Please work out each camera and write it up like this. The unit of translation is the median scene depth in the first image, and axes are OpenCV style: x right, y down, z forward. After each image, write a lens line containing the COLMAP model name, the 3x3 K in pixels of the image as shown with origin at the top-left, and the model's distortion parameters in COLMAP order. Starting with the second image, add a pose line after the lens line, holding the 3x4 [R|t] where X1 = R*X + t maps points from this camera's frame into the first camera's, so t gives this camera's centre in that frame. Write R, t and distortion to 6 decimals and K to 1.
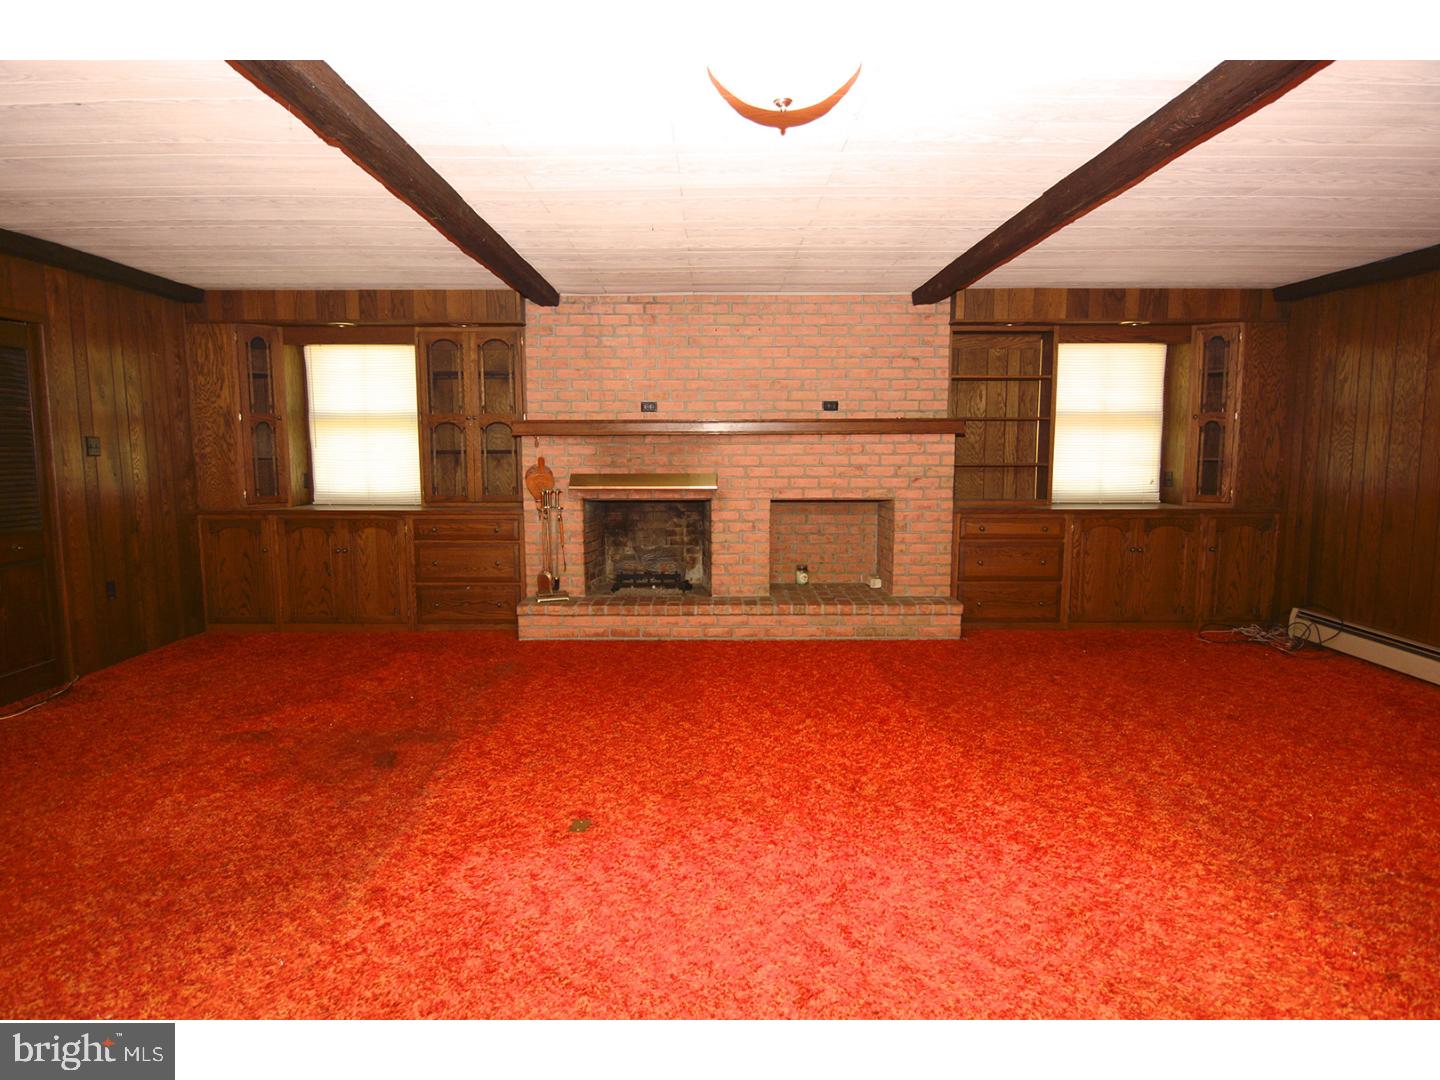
lens RADIAL K [[806.9, 0, 720.0], [0, 806.9, 540.0], [0, 0, 1]] dist [-0.001079, -0.001416]
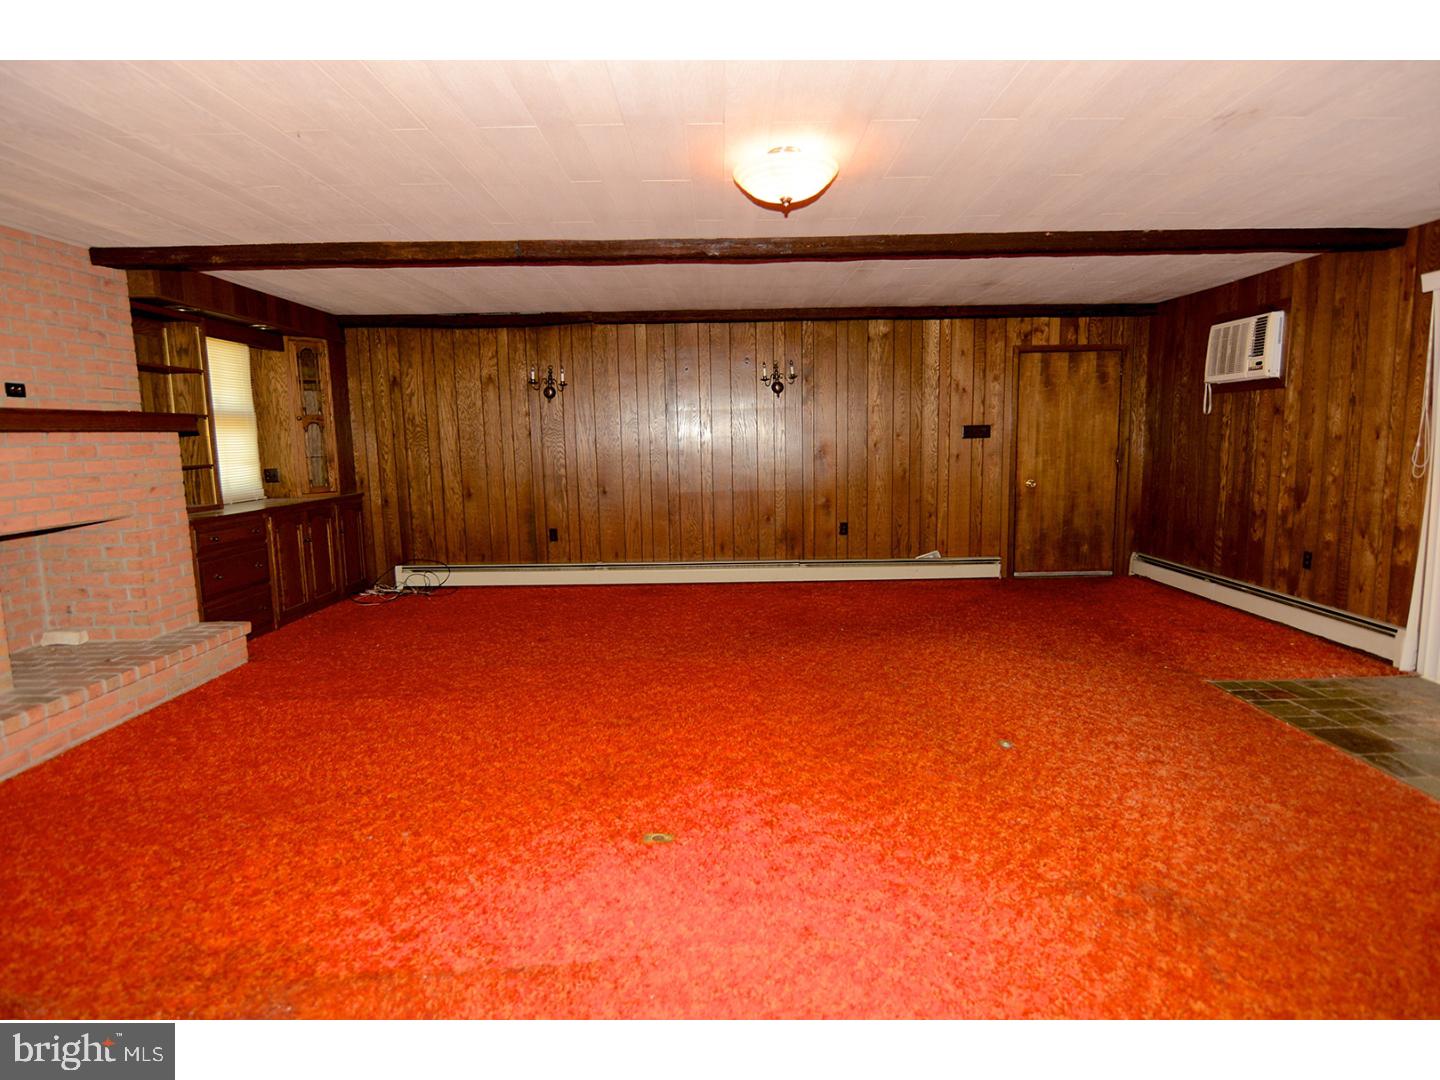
lens RADIAL K [[774.4, 0, 720.0], [0, 774.4, 540.0], [0, 0, 1]] dist [0.000983, -0.019327]
pose [[0.009540, -0.131245, 0.991304, -0.550769], [0.133509, 0.982640, 0.128813, -0.051953], [-0.991002, 0.131120, 0.026896, 0.459867]]
